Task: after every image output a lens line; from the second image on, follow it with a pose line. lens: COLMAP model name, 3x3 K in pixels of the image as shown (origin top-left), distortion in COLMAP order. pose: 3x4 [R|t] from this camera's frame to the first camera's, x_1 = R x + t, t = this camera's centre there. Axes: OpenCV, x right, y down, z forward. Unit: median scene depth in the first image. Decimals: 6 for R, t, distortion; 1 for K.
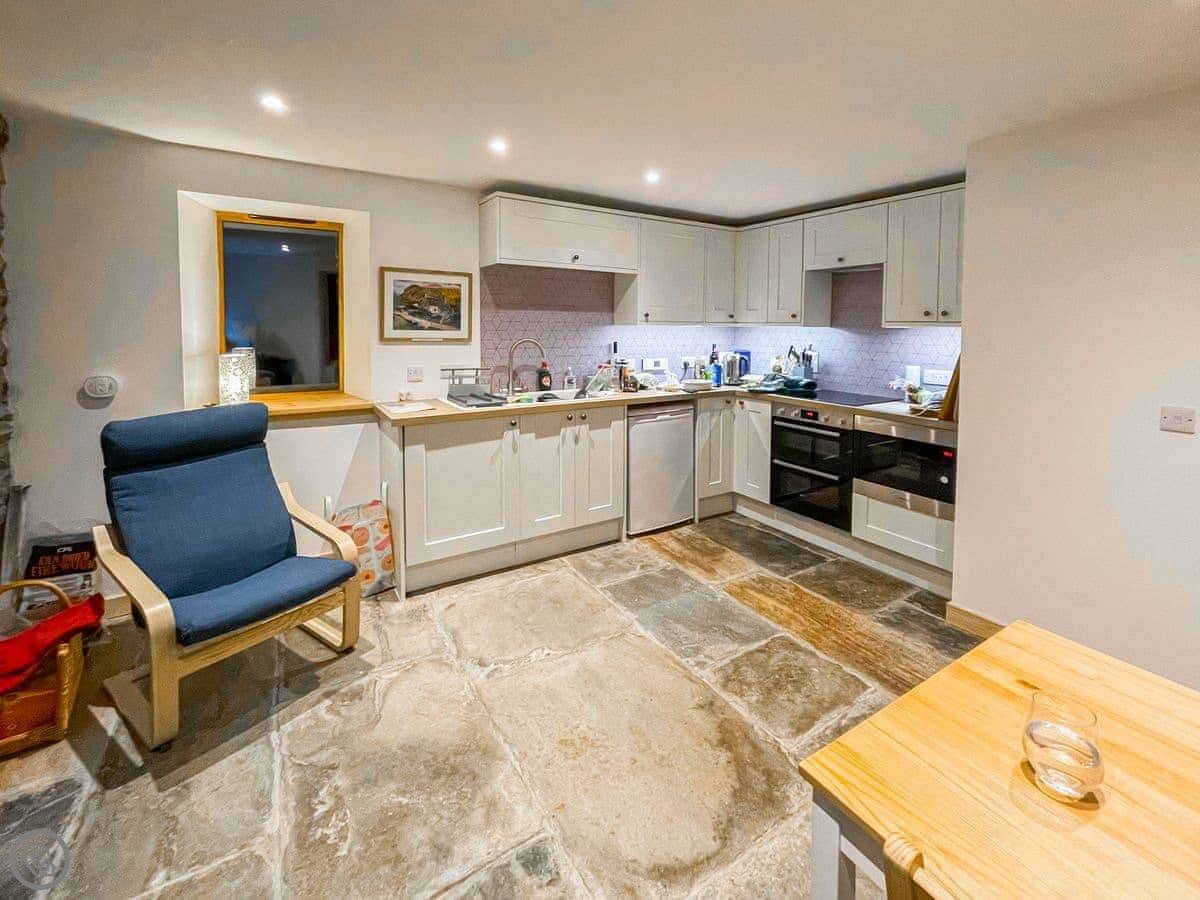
lens RADIAL K [[532.4, 0, 600.0], [0, 532.4, 450.0], [0, 0, 1]] dist [0.000154, 0.000087]
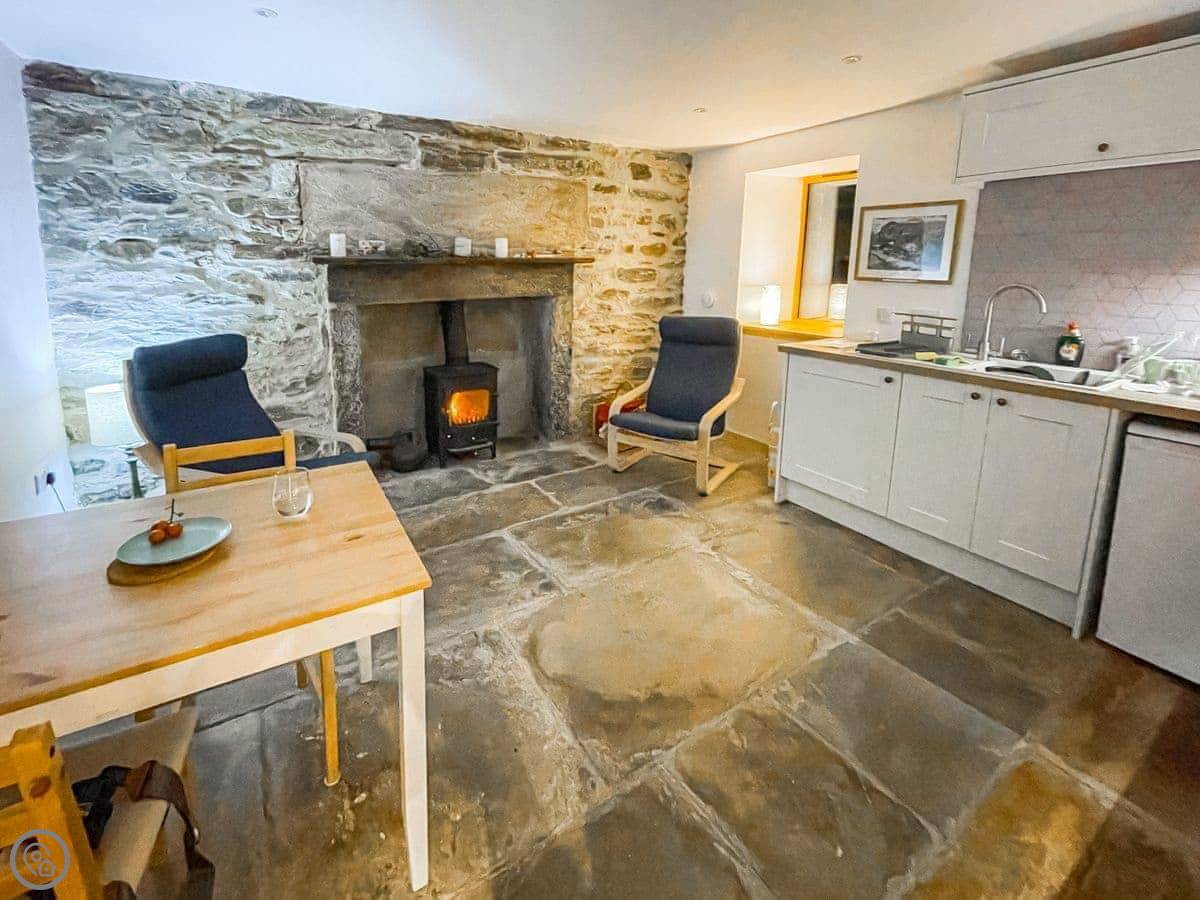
lens RADIAL K [[491.1, 0, 600.0], [0, 491.1, 450.0], [0, 0, 1]] dist [0.000386, 0.000043]
pose [[0.011441, 0.343542, -0.939068, 0.626575], [-0.240262, 0.912561, 0.330918, -0.095954], [0.970641, 0.221836, 0.092981, 0.481823]]
